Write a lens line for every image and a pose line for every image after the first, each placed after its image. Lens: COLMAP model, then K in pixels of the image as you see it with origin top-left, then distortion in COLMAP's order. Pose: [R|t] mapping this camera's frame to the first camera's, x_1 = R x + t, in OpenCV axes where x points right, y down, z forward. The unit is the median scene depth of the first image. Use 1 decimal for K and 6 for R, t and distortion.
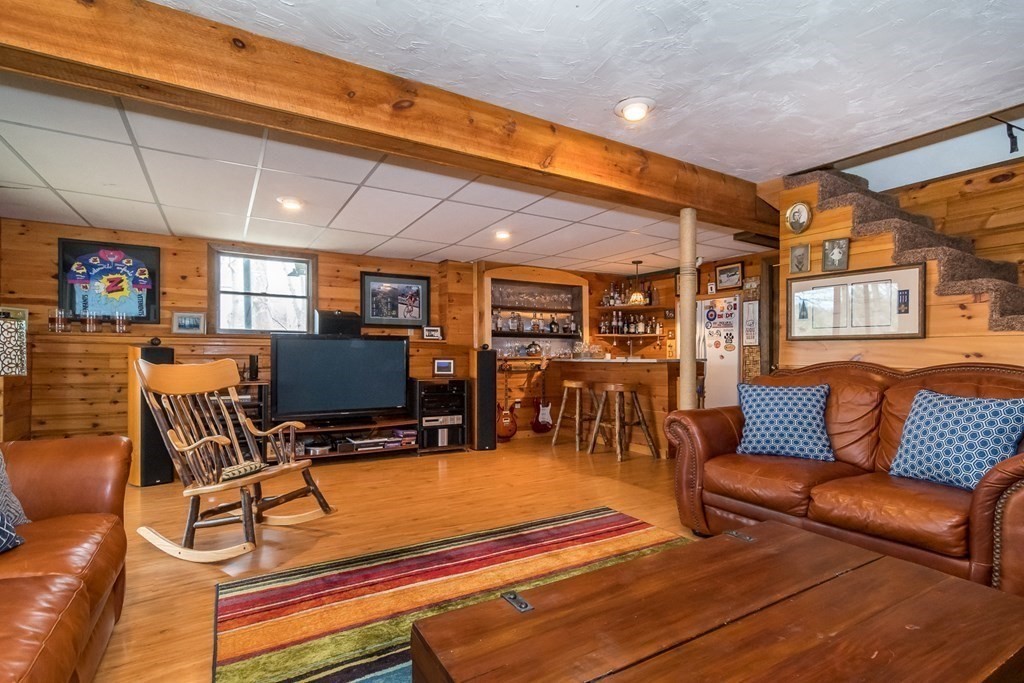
lens RADIAL K [[485.9, 0, 510.0], [0, 485.9, 343.8], [0, 0, 1]] dist [-0.001907, 0.000068]
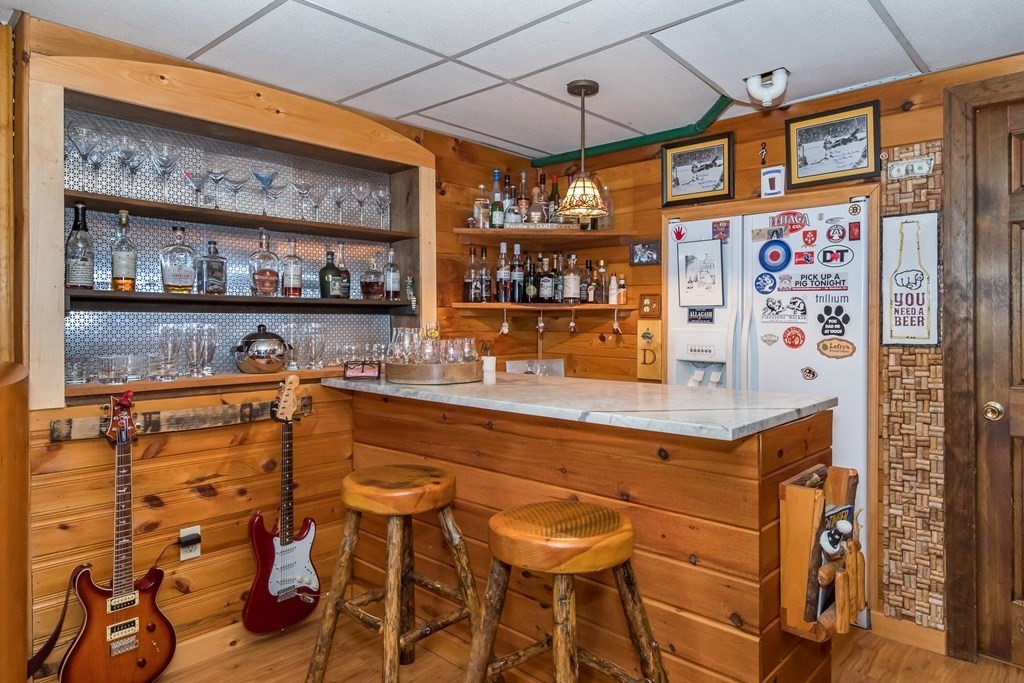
lens RADIAL K [[629.2, 0, 514.8], [0, 629.2, 322.4], [0, 0, 1]] dist [-0.001934, -0.000287]
pose [[0.959400, 0.001111, 0.282046, 0.090456], [-0.008373, 0.999664, 0.024543, -0.017715], [-0.281924, -0.025908, 0.959087, 0.559662]]
